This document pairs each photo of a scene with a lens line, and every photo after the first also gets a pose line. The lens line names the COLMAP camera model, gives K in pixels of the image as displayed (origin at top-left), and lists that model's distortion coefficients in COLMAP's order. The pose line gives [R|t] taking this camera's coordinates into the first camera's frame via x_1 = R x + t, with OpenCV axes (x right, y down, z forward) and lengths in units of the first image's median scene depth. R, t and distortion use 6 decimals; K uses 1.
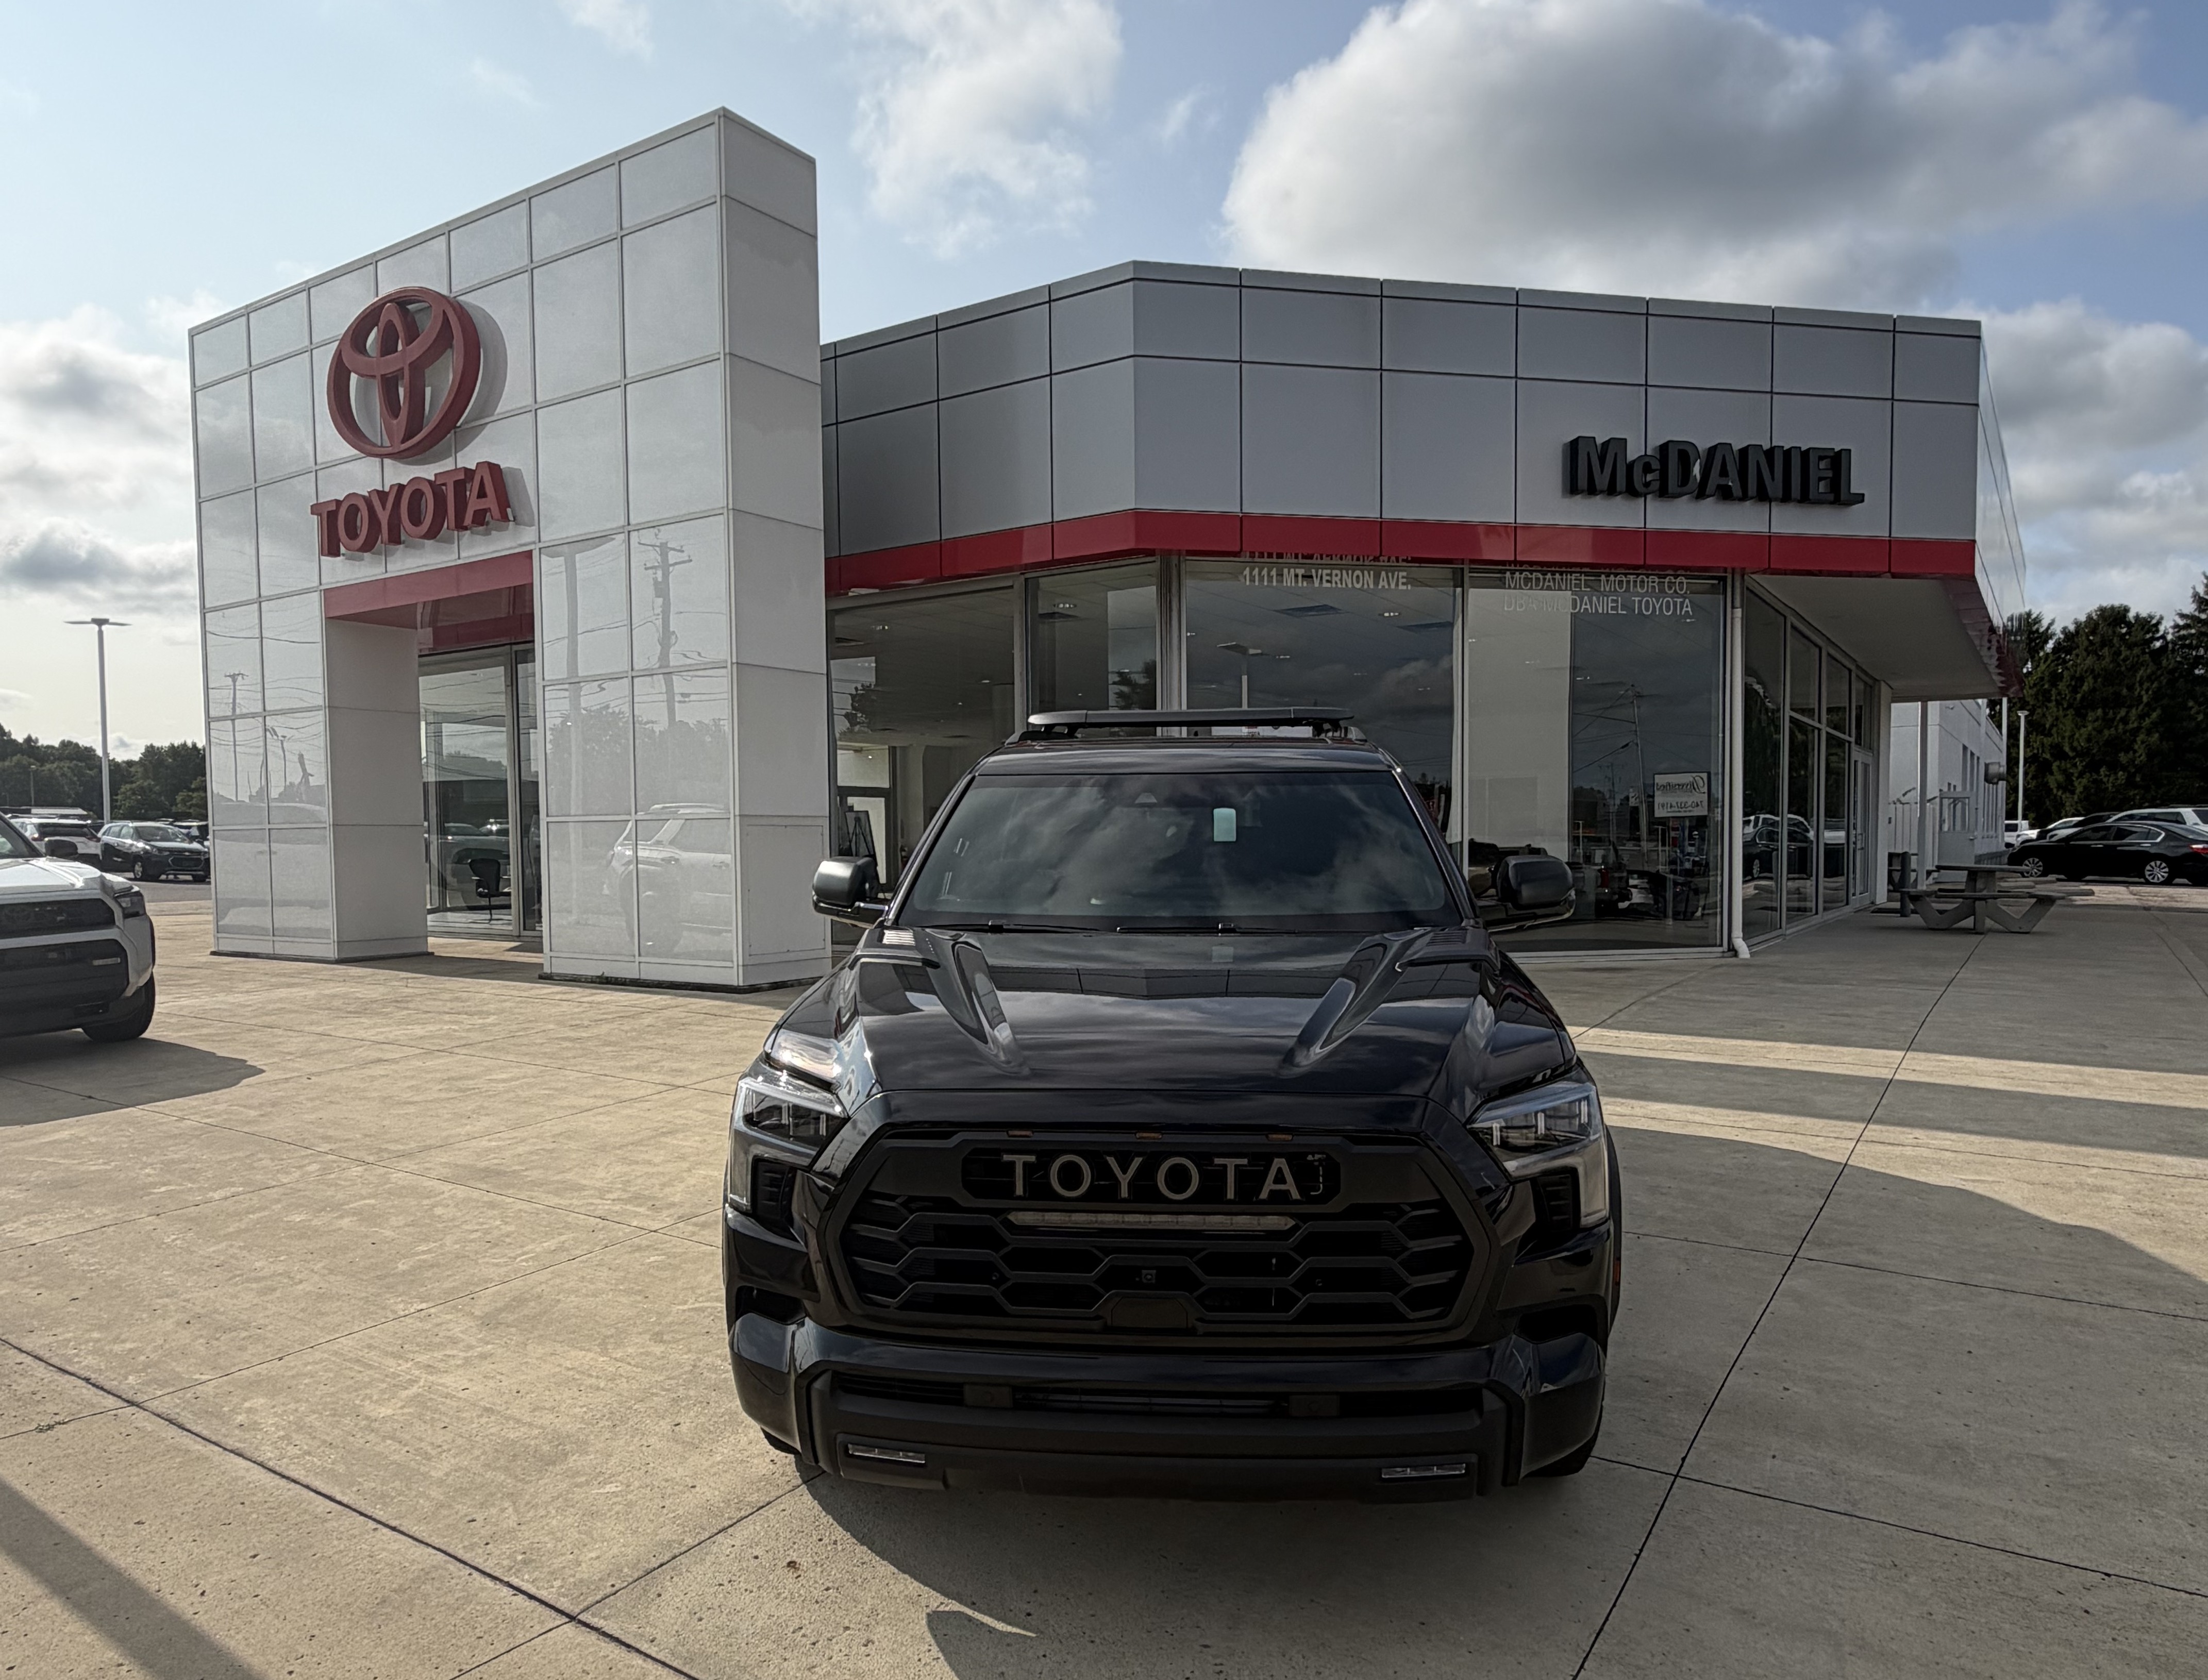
lens RADIAL K [[1385.5, 0, 1083.3], [0, 1385.5, 886.8], [0, 0, 1]] dist [0.000863, 0.003358]
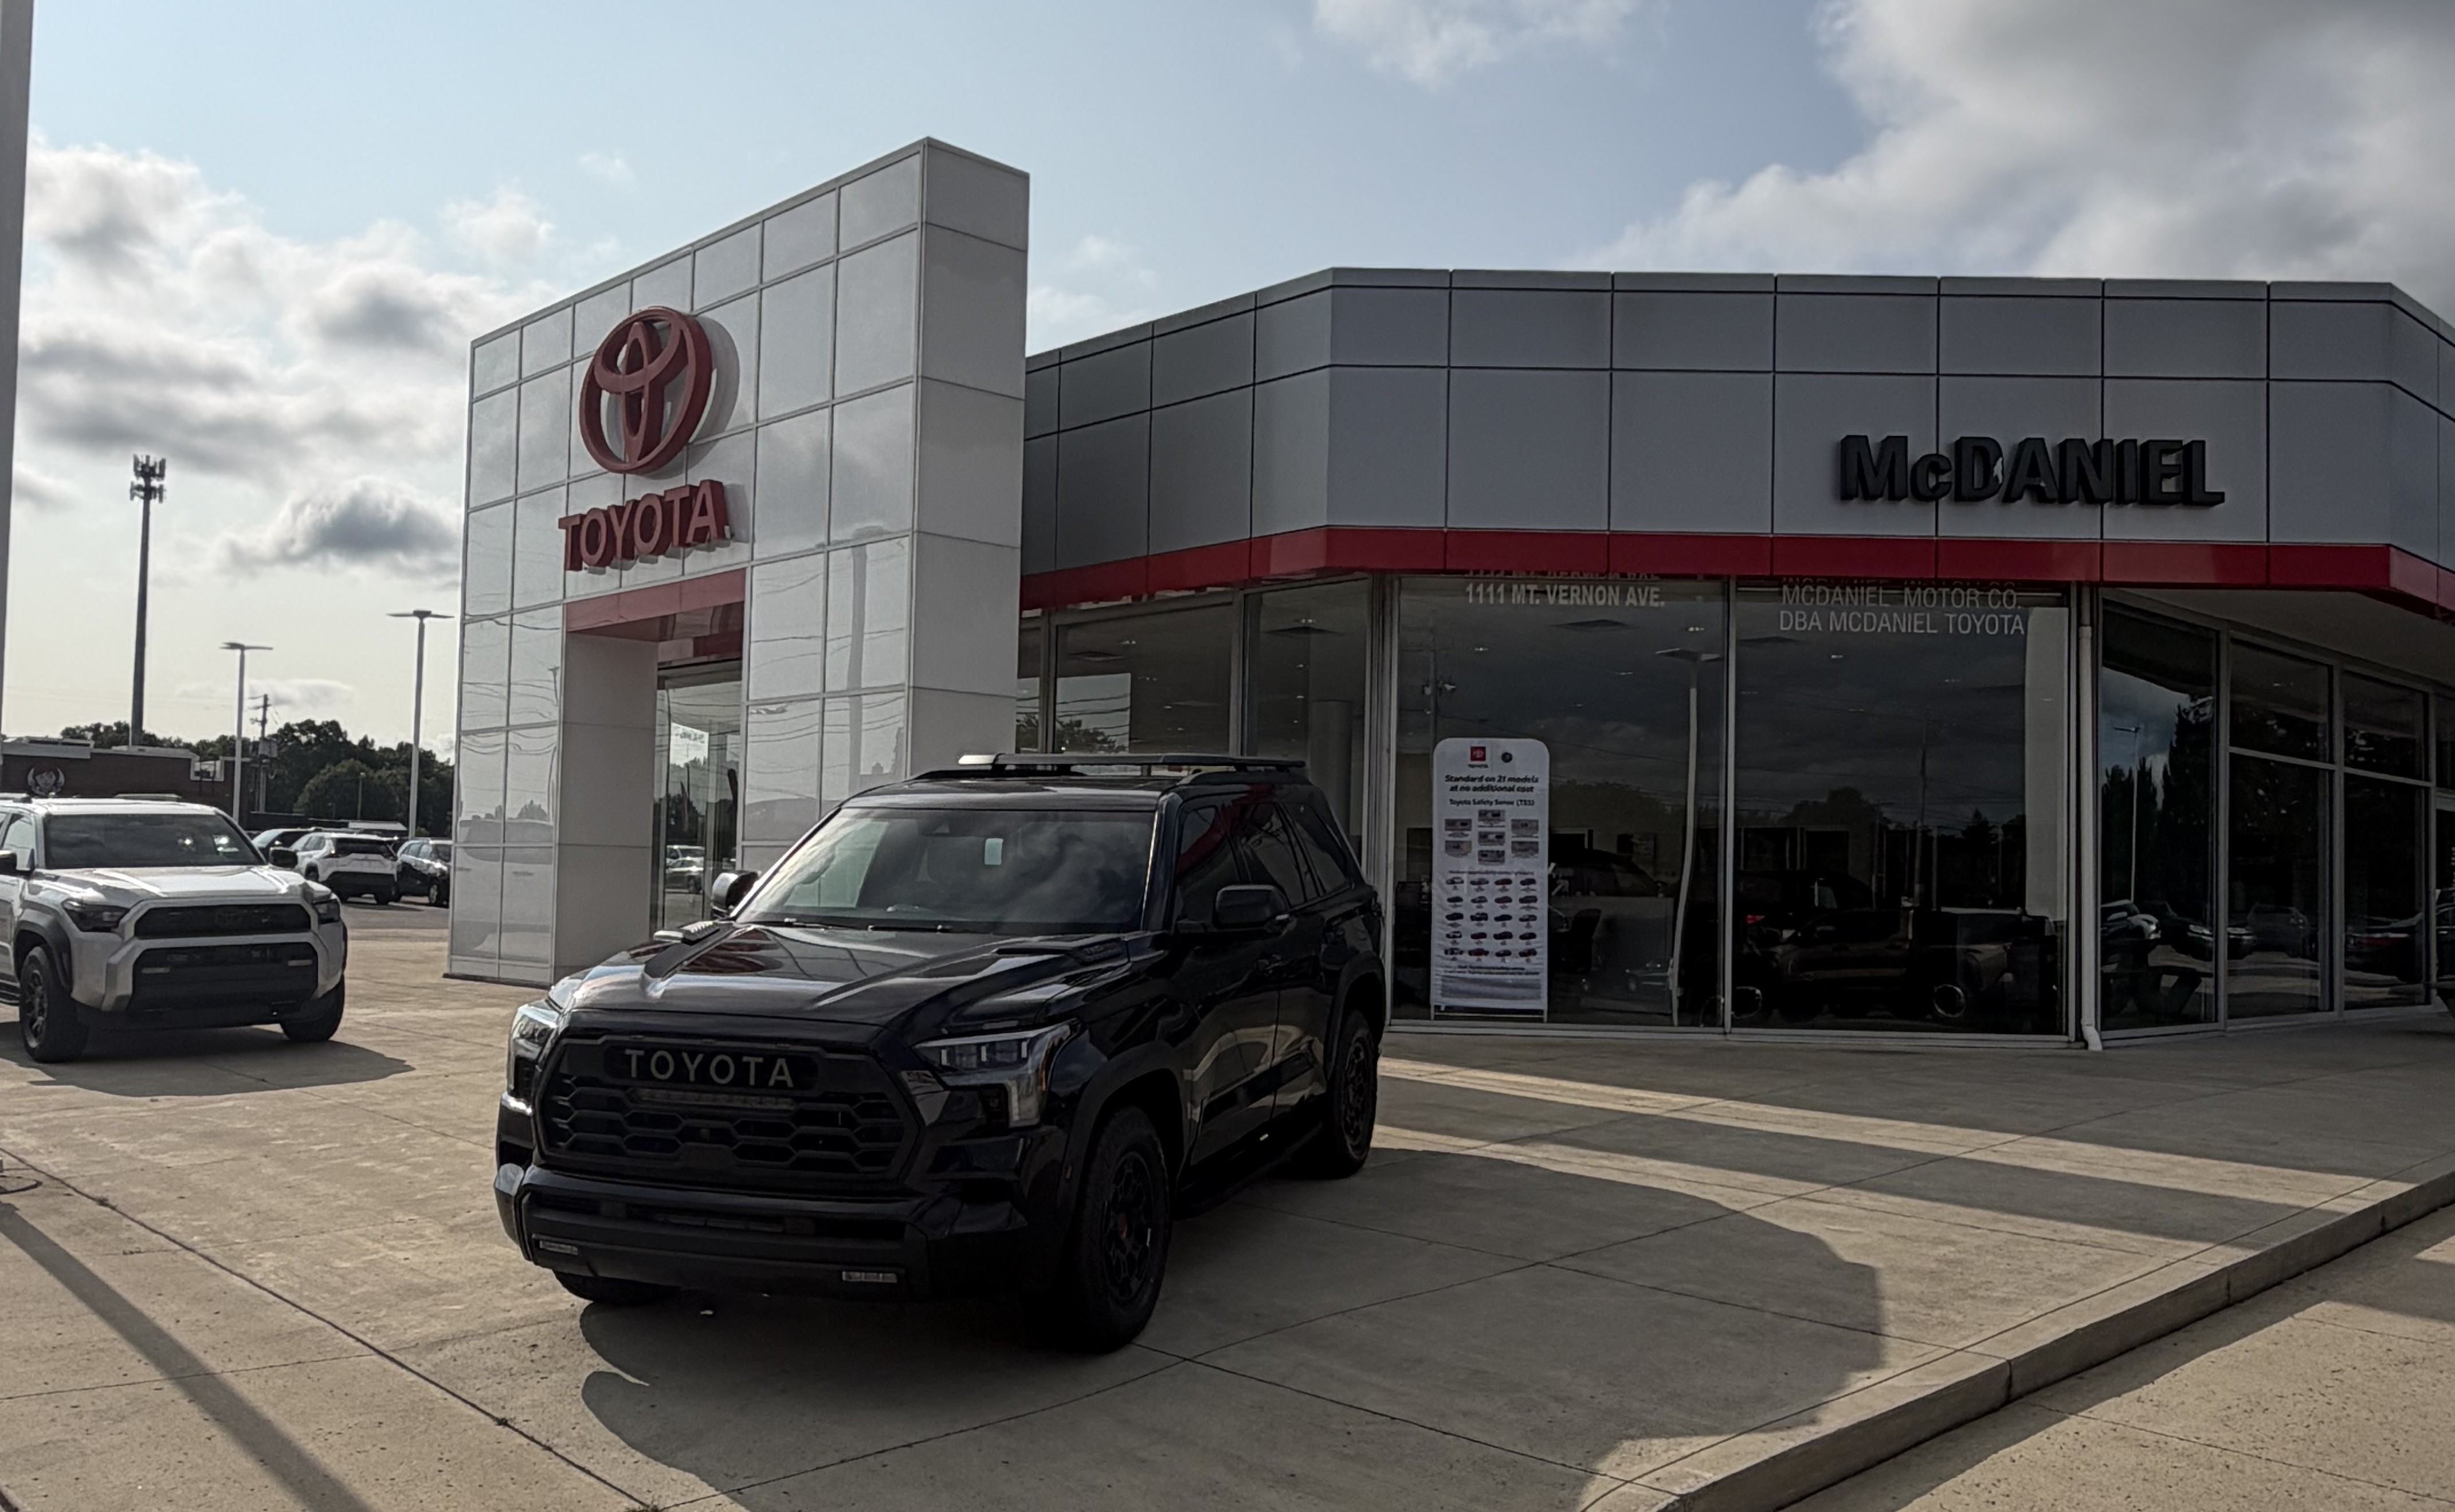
lens RADIAL K [[1864.4, 0, 1232.8], [0, 1864.4, 780.2], [0, 0, 1]] dist [0.000355, 0.007347]
pose [[0.977598, 0.018071, -0.209705, 0.222602], [-0.037634, 0.995259, -0.089680, 0.011260], [0.207090, 0.095563, 0.973643, -0.199375]]
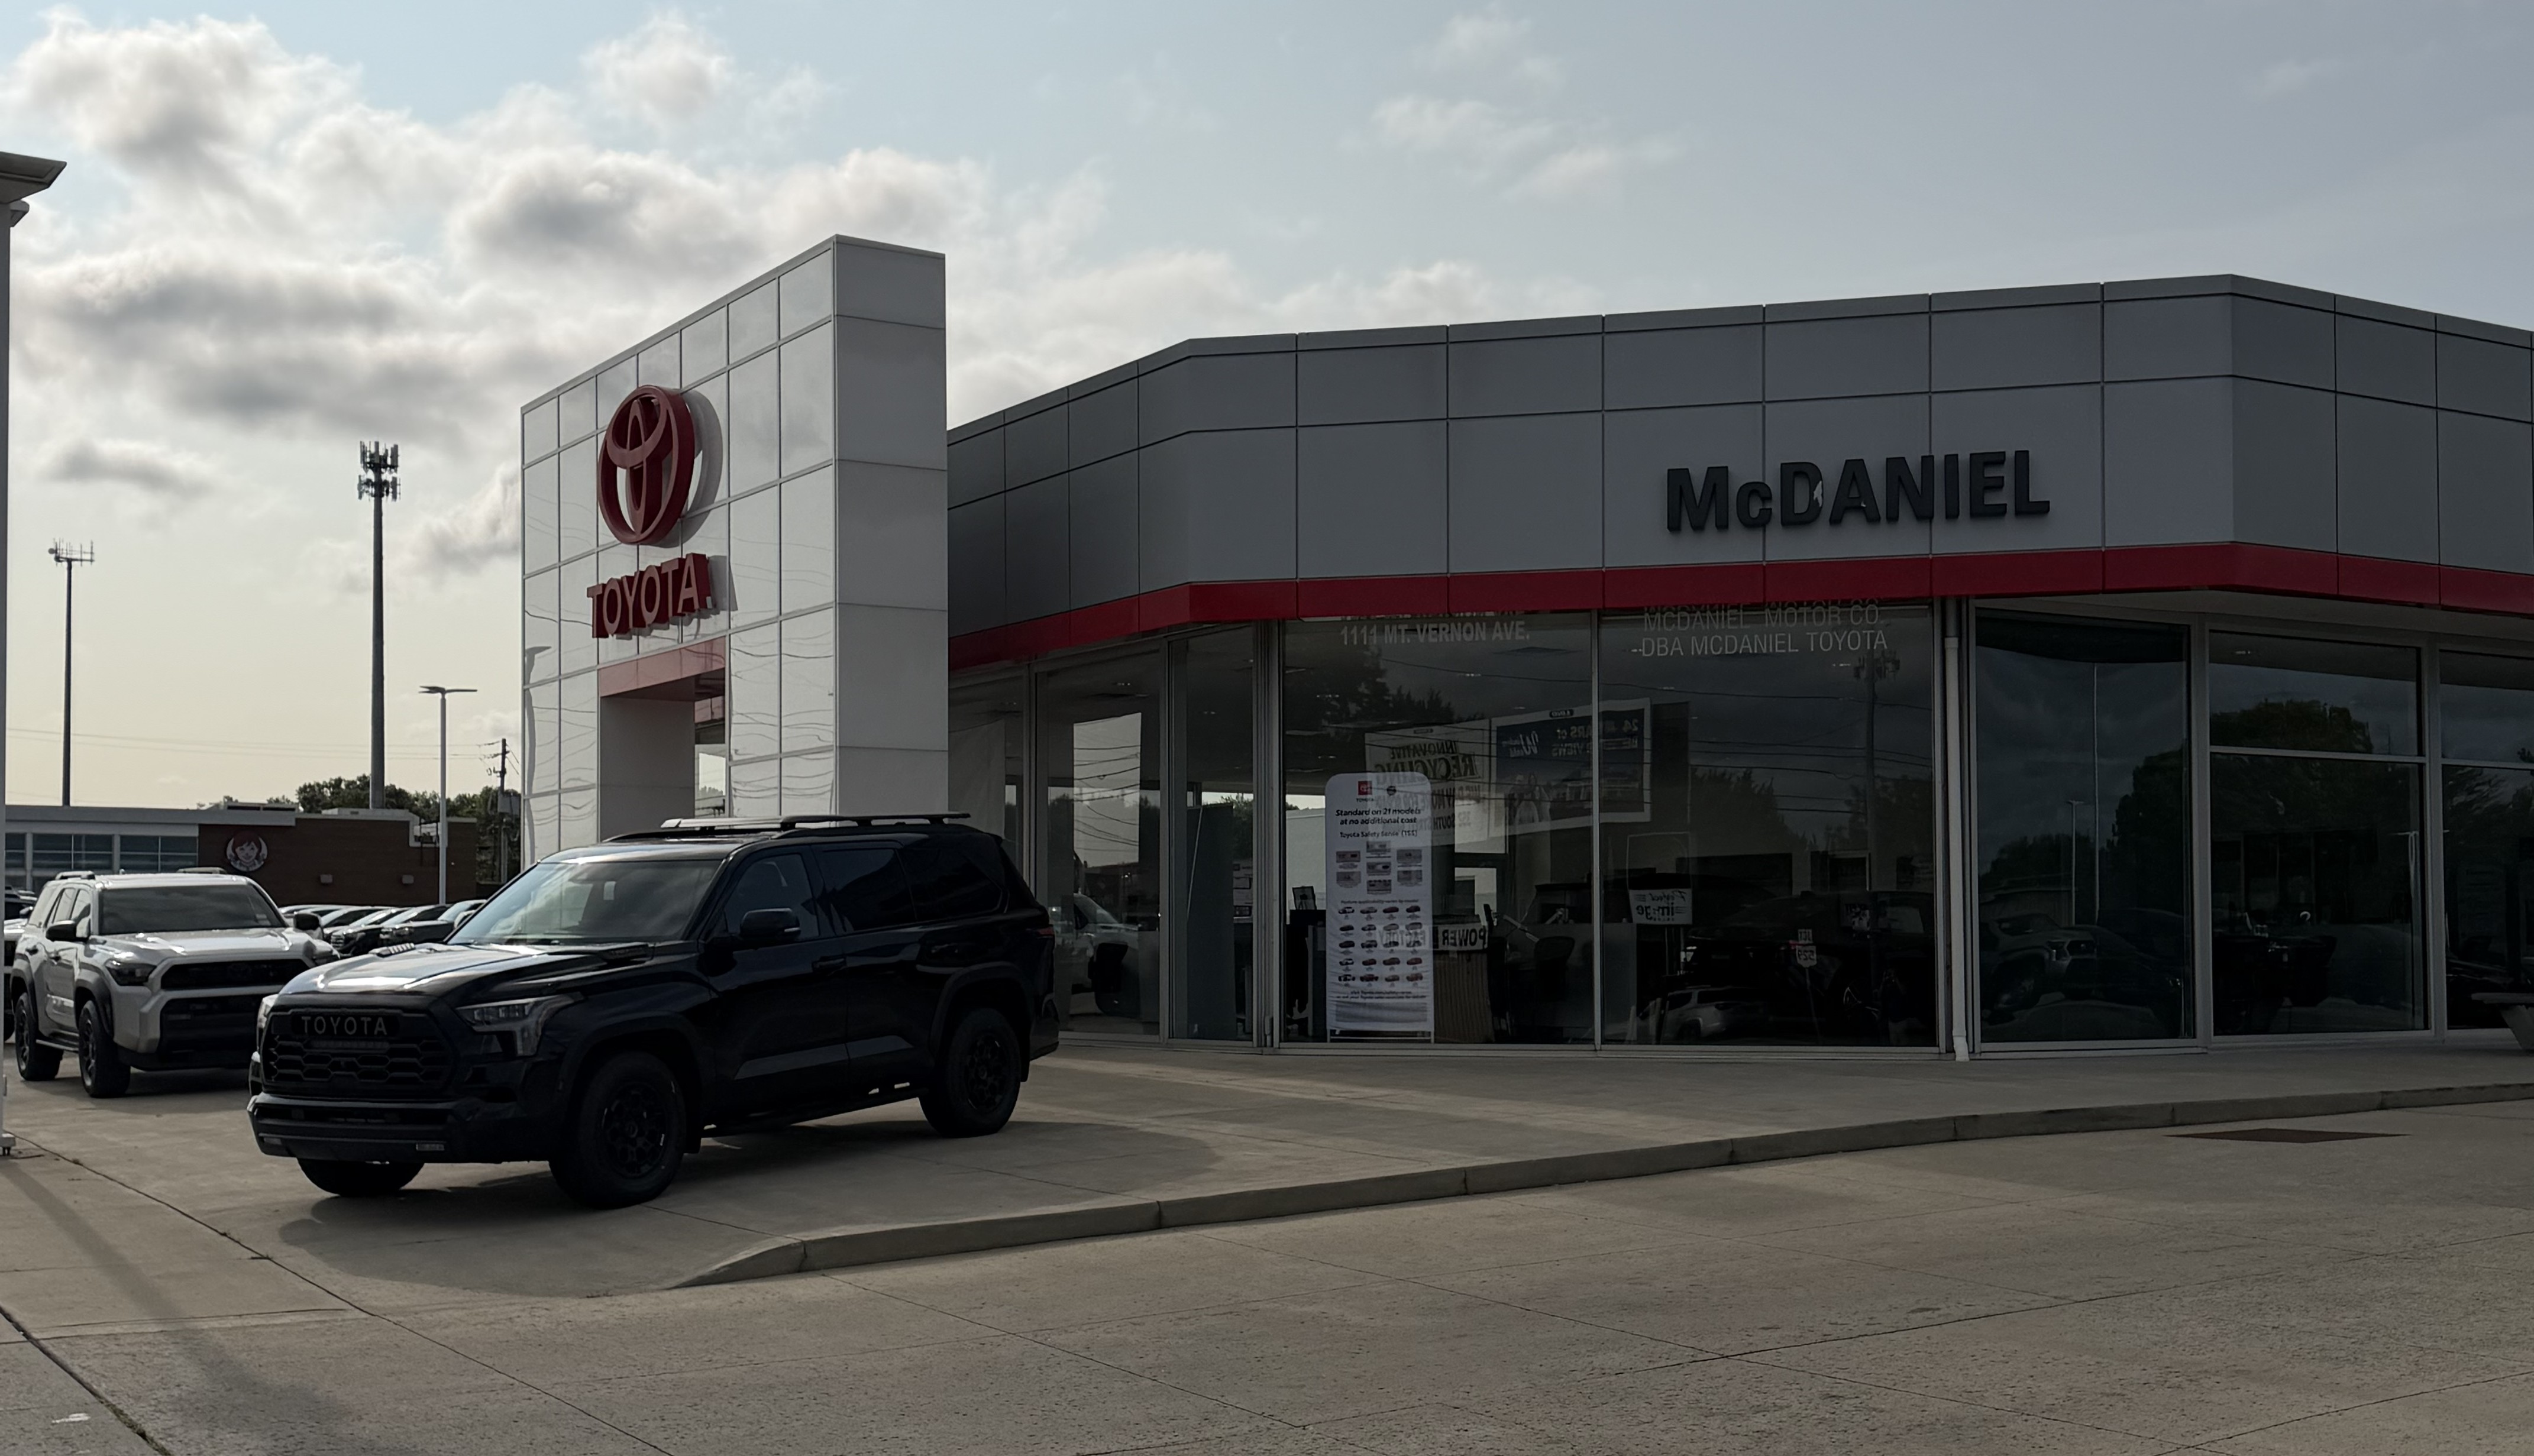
lens RADIAL K [[2510.3, 0, 1296.7], [0, 2510.3, 811.9], [0, 0, 1]] dist [0.102437, 0.000000]
pose [[0.921900, -0.015788, -0.387106, 0.744318], [-0.017301, 0.996495, -0.081845, 0.035916], [0.387041, 0.082150, 0.918396, -0.571006]]
